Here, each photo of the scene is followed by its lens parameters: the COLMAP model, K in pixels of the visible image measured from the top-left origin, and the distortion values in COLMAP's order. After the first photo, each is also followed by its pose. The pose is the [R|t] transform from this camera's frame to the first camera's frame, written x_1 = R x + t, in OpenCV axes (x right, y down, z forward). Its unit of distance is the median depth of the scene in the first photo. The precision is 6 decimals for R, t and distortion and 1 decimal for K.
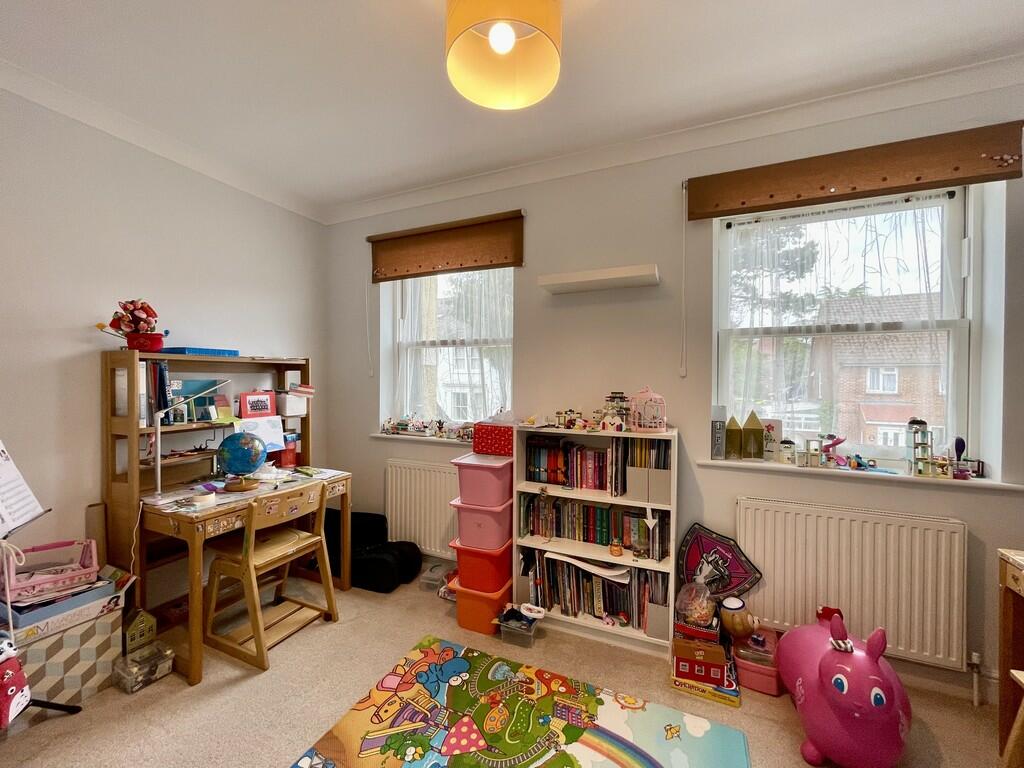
lens RADIAL K [[413.4, 0, 507.1], [0, 413.4, 377.8], [0, 0, 1]] dist [-0.002286, 0.000637]
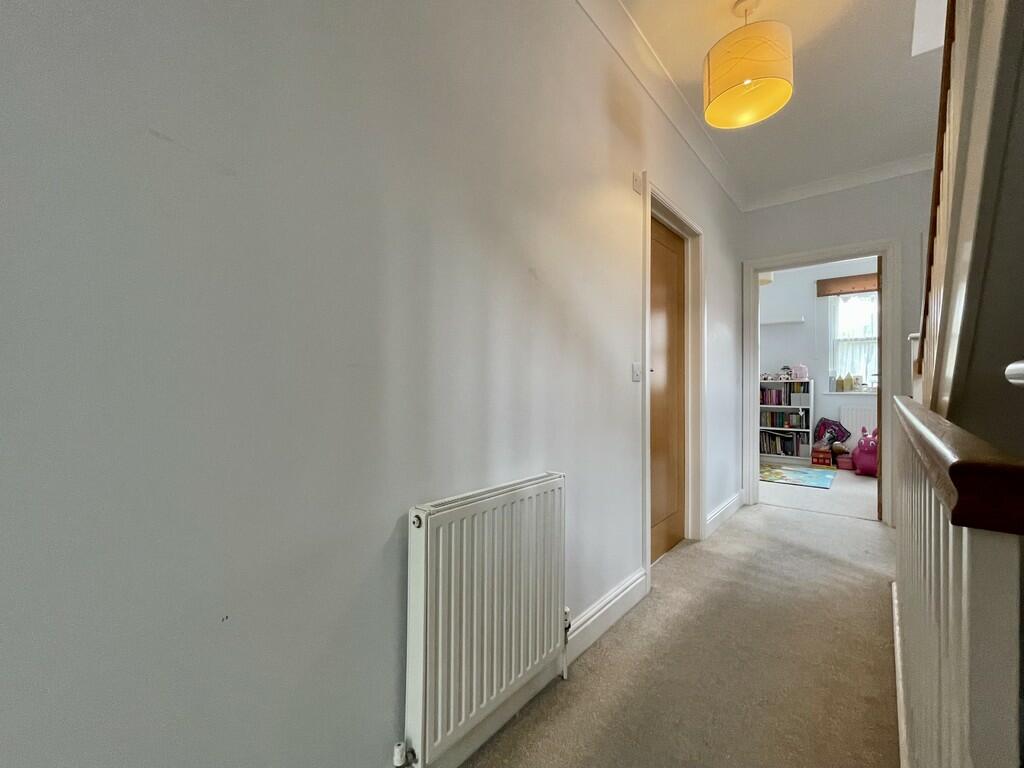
lens RADIAL K [[413.4, 0, 522.1], [0, 413.4, 384.5], [0, 0, 1]] dist [-0.002286, 0.000637]
pose [[0.958645, -0.002750, -0.284592, -0.608564], [-0.003181, 0.999787, -0.020374, 0.219377], [0.284588, 0.020437, 0.958432, -2.029972]]
